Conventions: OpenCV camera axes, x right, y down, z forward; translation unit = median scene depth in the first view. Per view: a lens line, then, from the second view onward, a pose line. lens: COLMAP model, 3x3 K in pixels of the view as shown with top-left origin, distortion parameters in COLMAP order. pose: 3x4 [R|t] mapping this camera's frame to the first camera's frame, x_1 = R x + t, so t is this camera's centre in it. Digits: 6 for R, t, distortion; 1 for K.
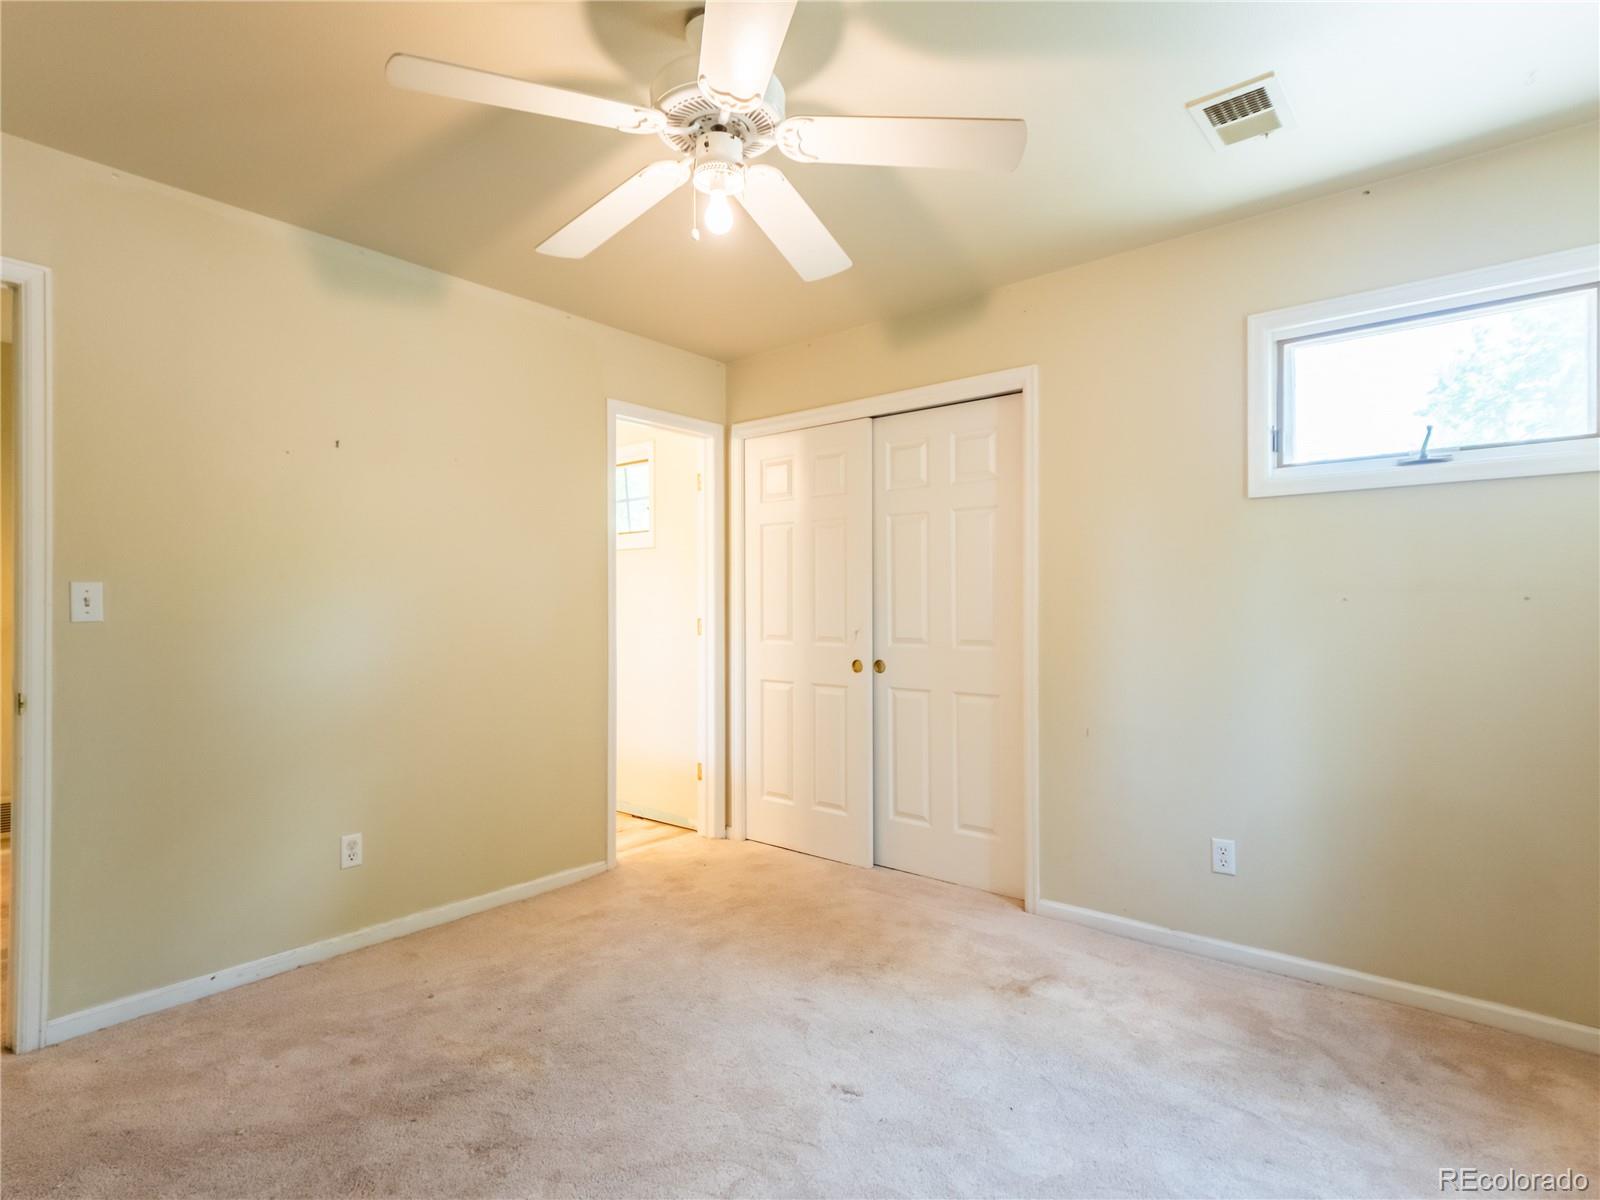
lens RADIAL K [[834.5, 0, 800.6], [0, 834.5, 599.1], [0, 0, 1]] dist [0.005857, 0.000913]
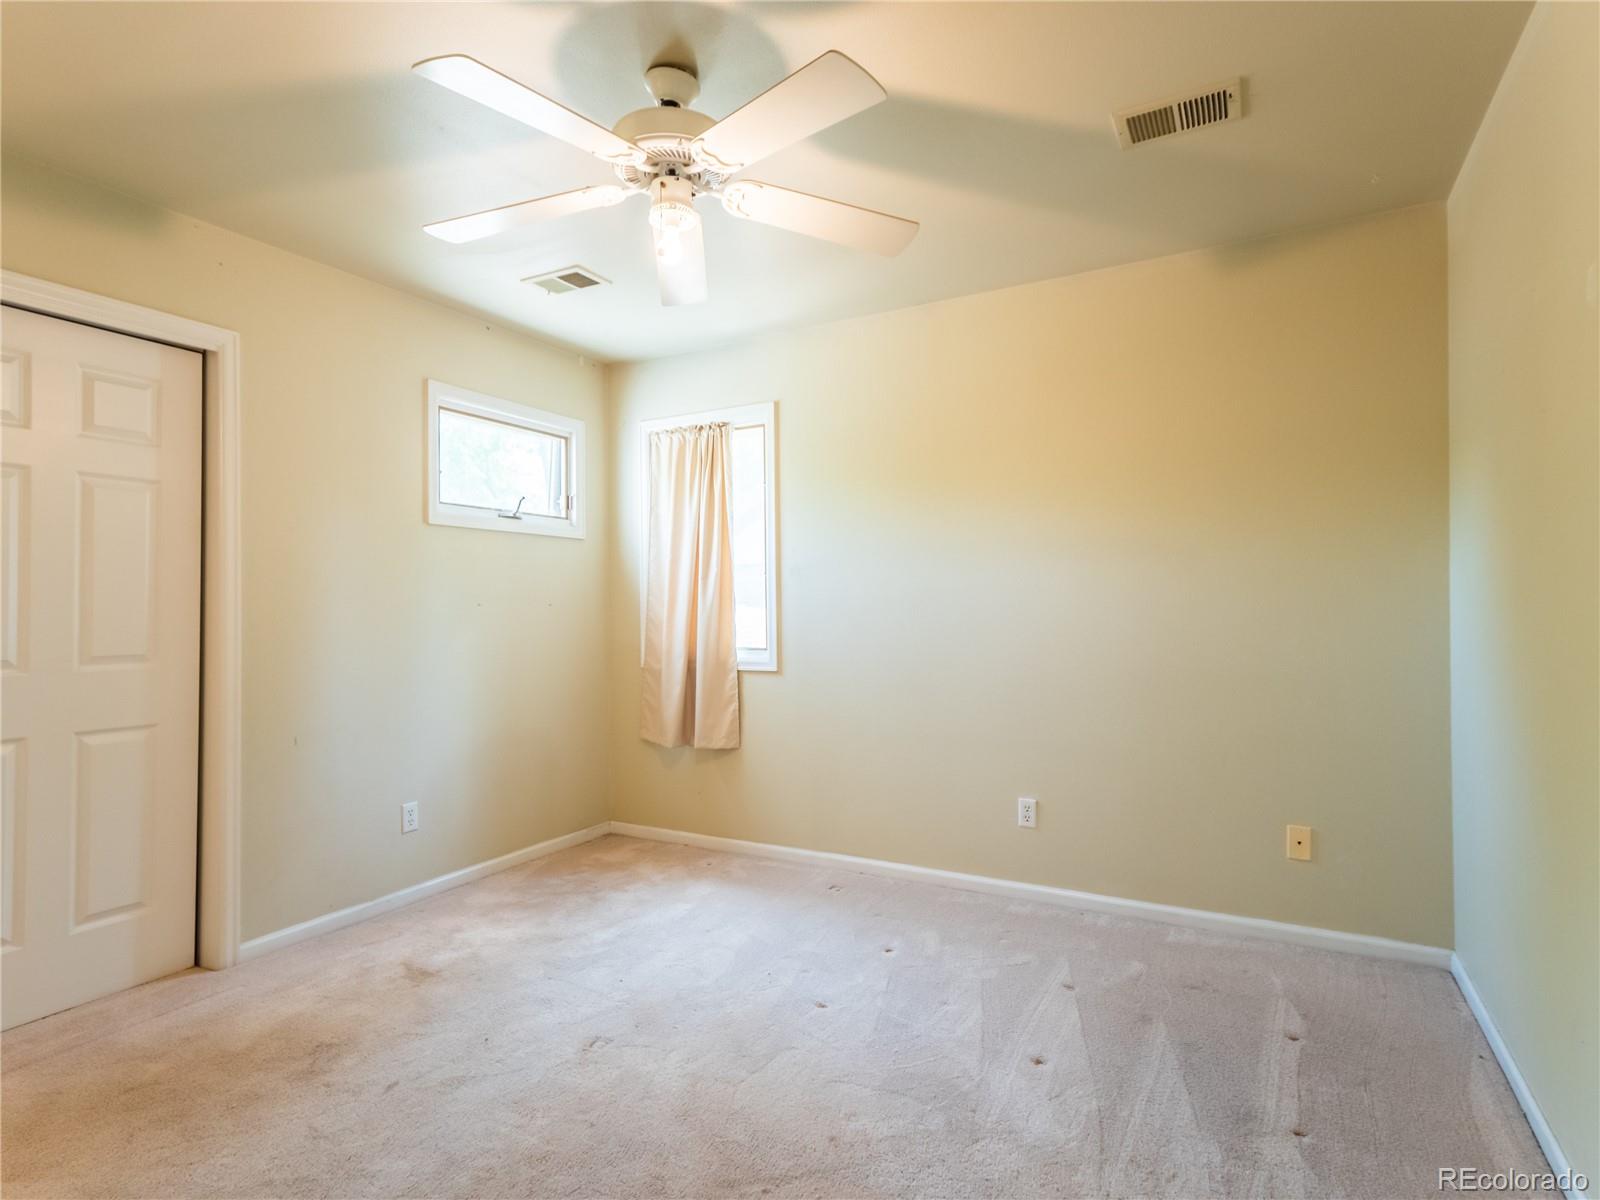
lens RADIAL K [[834.5, 0, 801.0], [0, 834.5, 606.3], [0, 0, 1]] dist [0.005857, 0.000913]
pose [[-0.196970, 0.009516, 0.980363, -0.830145], [-0.003868, 0.999938, -0.010483, 0.014360], [-0.980402, -0.005857, -0.196921, 0.721222]]
